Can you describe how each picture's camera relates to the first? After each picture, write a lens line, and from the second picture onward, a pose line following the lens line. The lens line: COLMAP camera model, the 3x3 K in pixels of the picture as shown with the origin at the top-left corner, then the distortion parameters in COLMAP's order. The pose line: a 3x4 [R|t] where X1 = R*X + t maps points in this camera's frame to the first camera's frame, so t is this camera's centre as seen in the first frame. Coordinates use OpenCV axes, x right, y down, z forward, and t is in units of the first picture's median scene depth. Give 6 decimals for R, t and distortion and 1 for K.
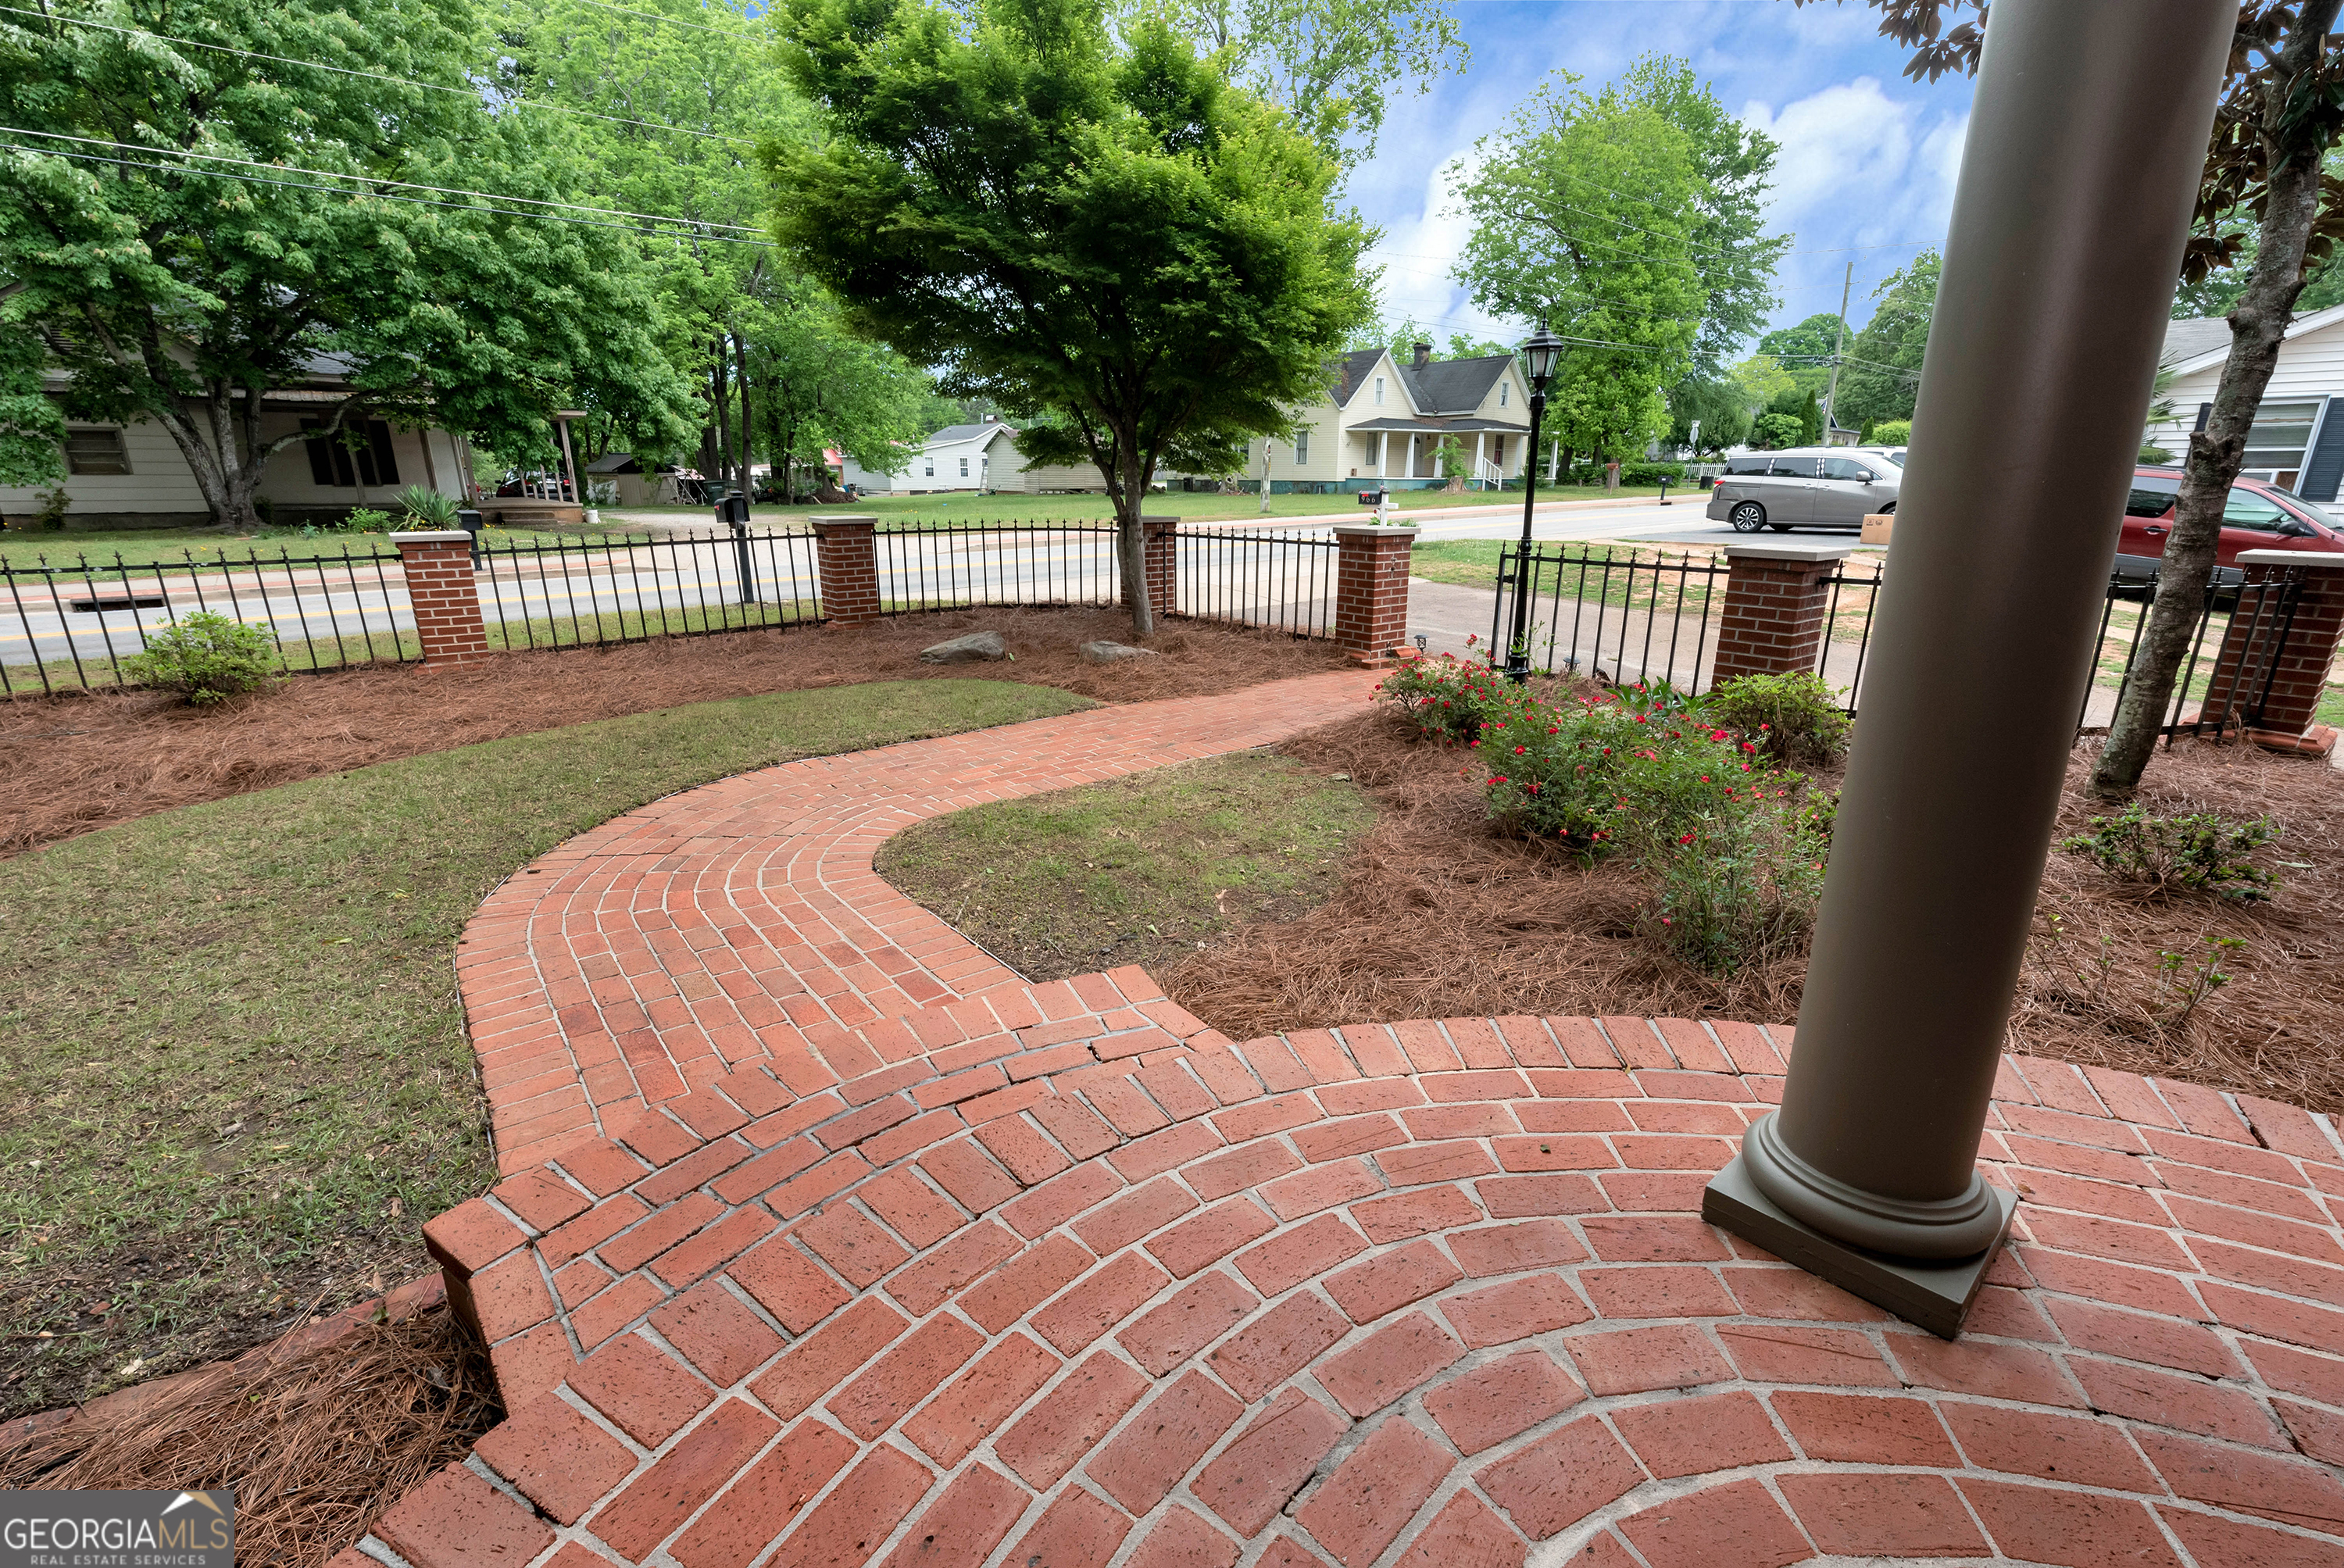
lens RADIAL K [[1026.0, 0, 1191.4], [0, 1026.0, 793.6], [0, 0, 1]] dist [0.004770, -0.001717]
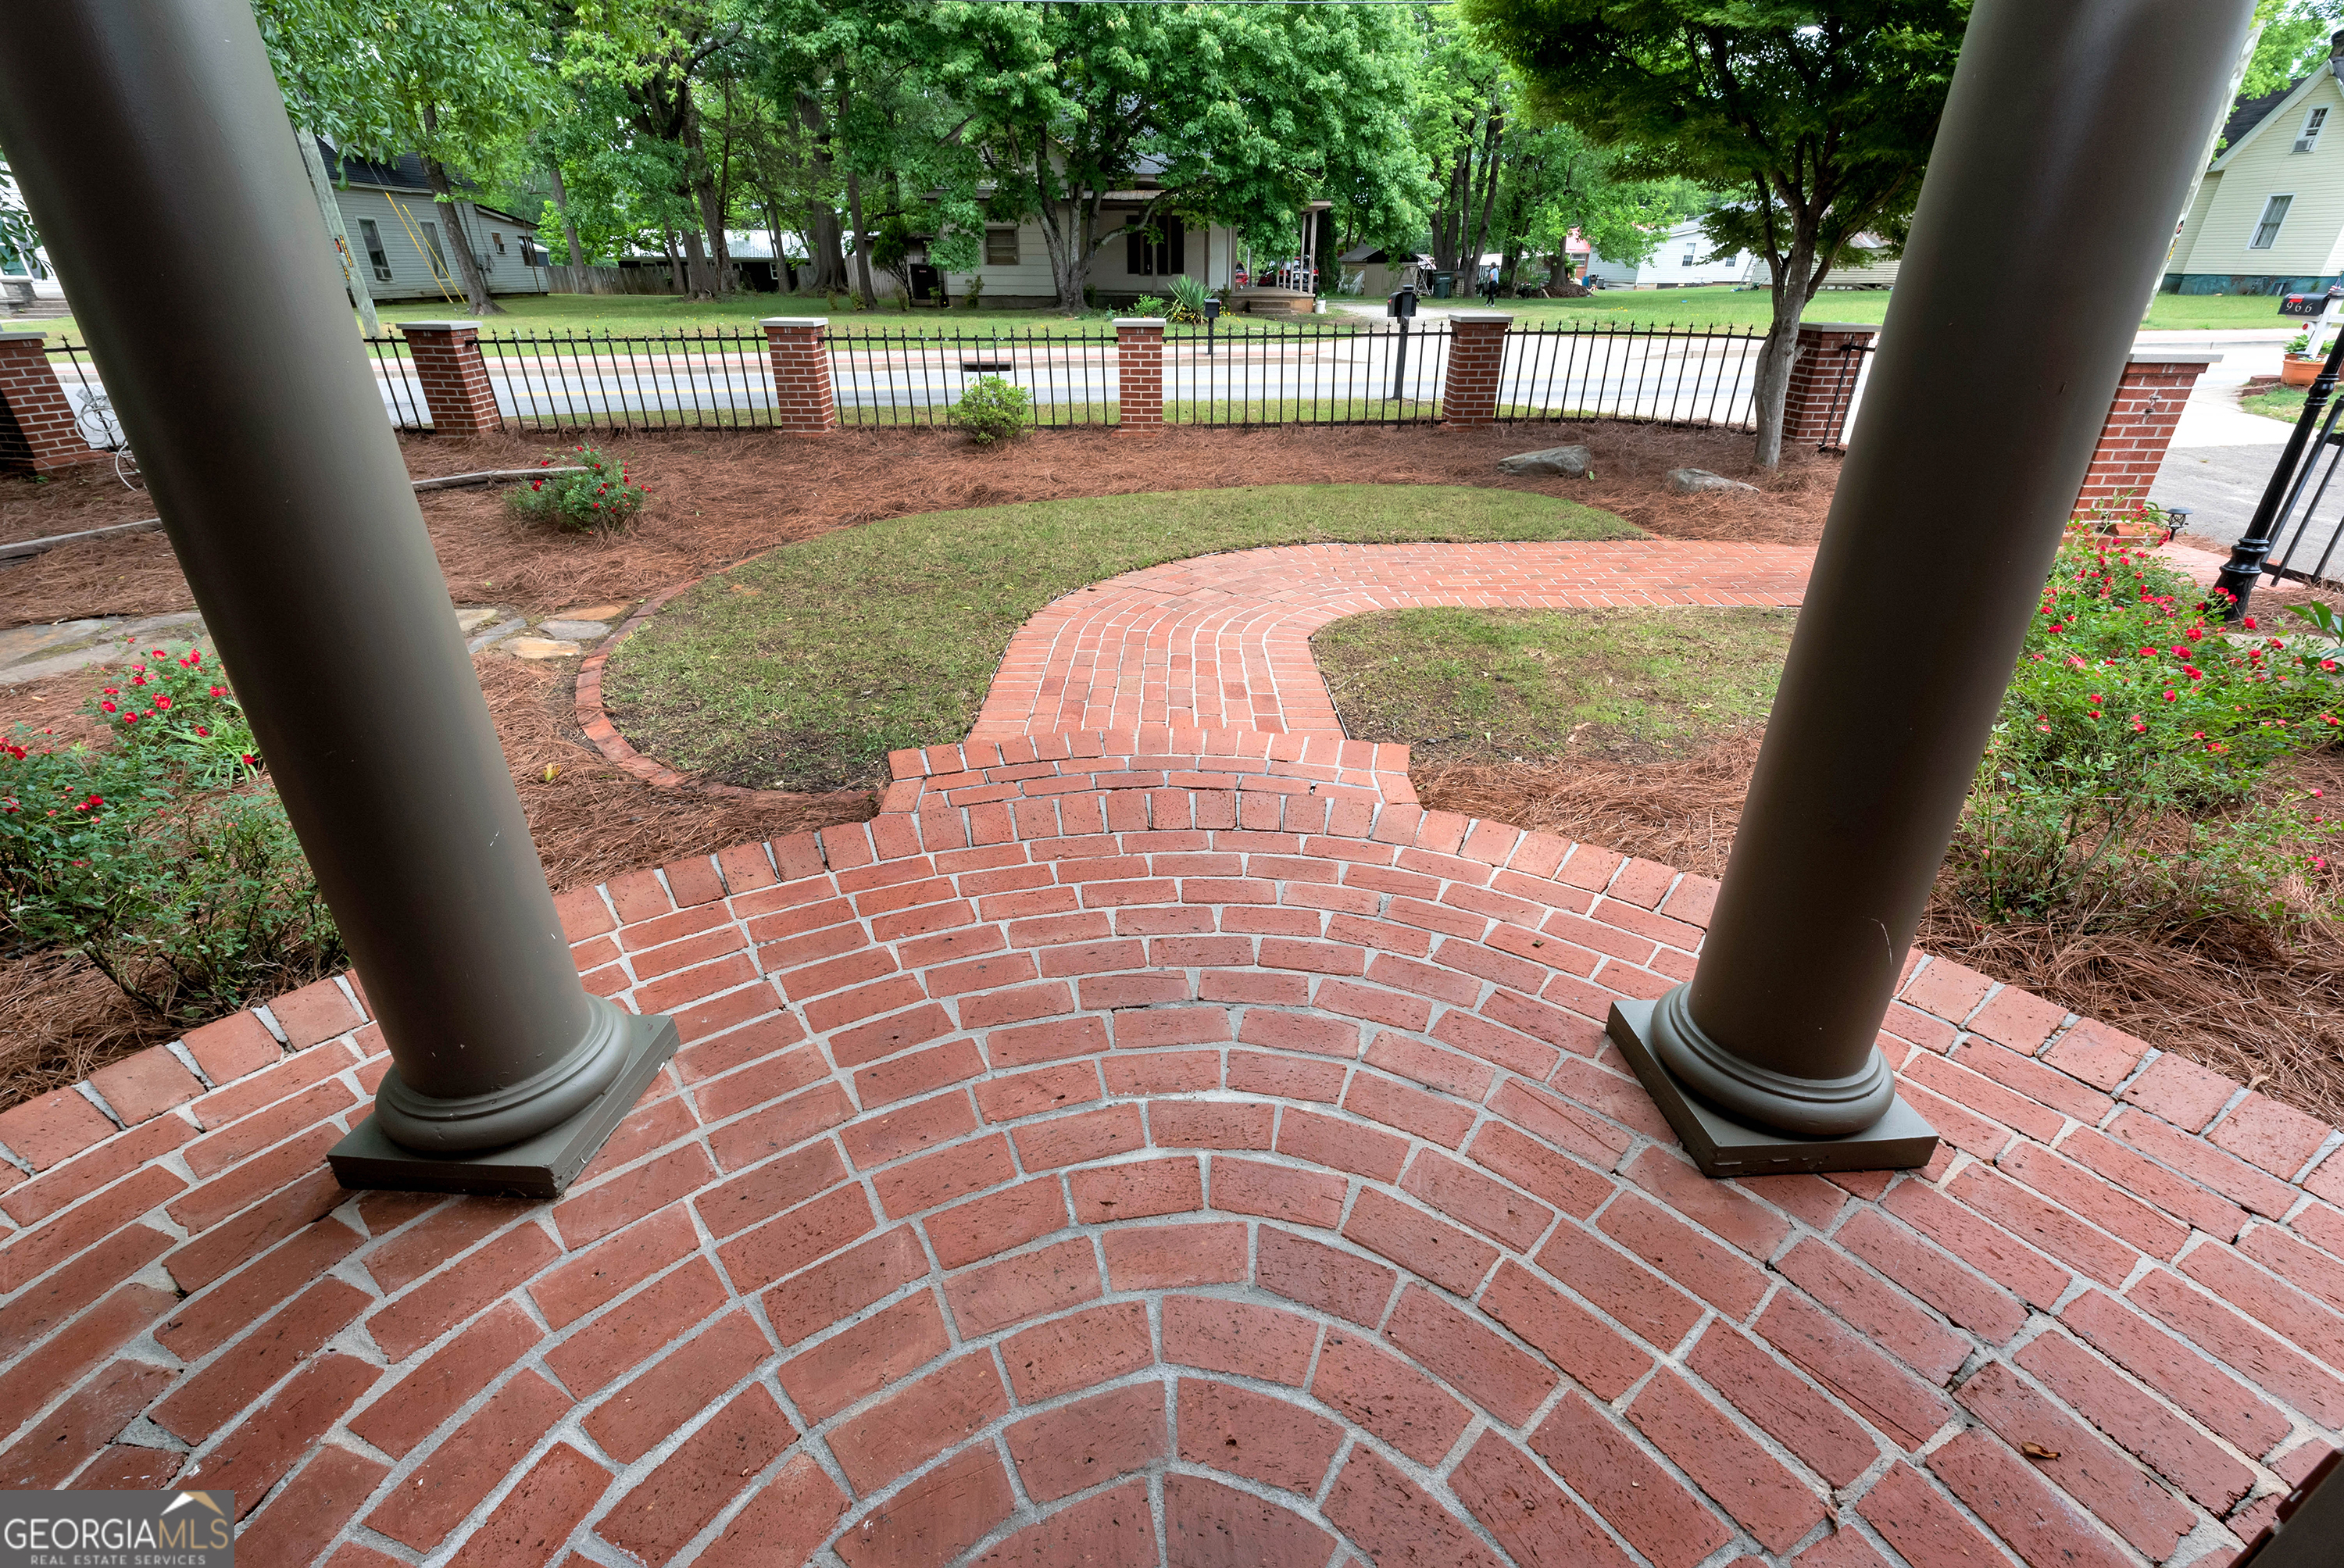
lens RADIAL K [[1026.0, 0, 1175.4], [0, 1026.0, 791.3], [0, 0, 1]] dist [0.004770, -0.001717]
pose [[0.793551, 0.280055, -0.540227, 0.083904], [-0.182919, 0.956522, 0.227169, 0.000926], [0.580359, -0.081453, 0.810277, -0.016427]]
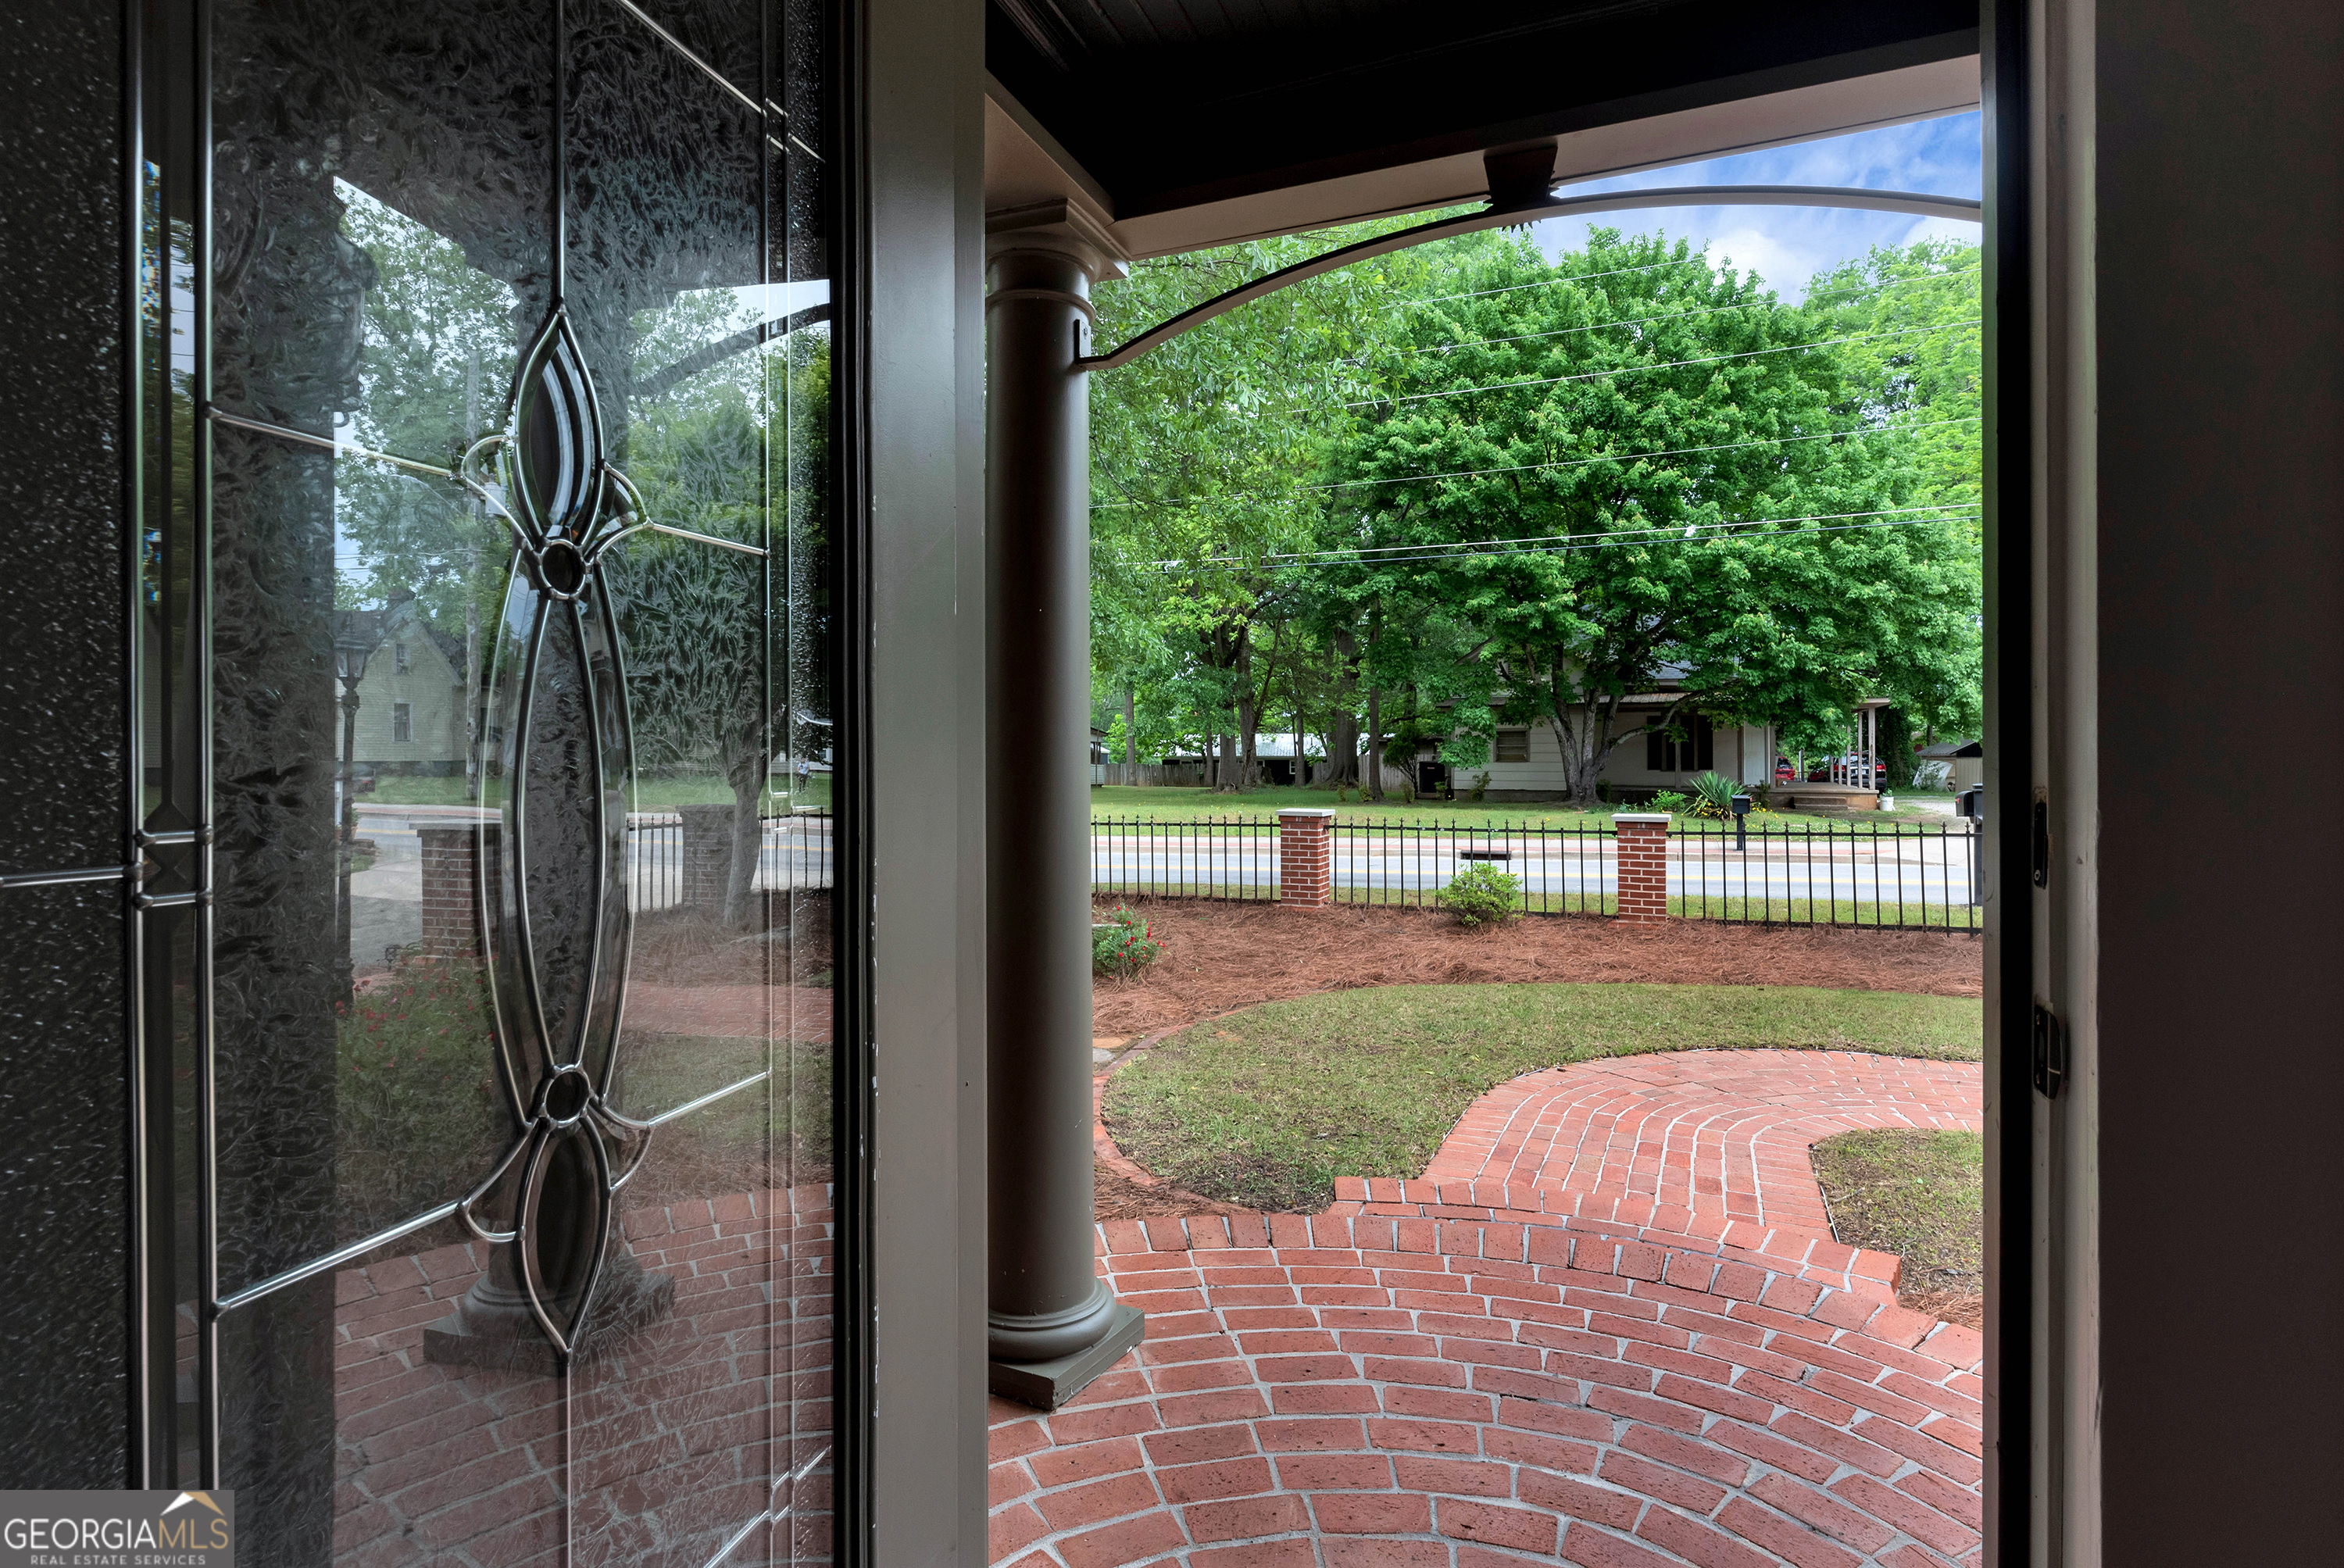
lens RADIAL K [[1151.8, 0, 1210.0], [0, 1151.8, 756.8], [0, 0, 1]] dist [0.020631, -0.002015]
pose [[0.487892, -0.002385, -0.872901, 0.140382], [-0.257855, 0.954976, -0.146733, 0.008937], [0.833949, 0.296672, 0.465311, -0.055428]]
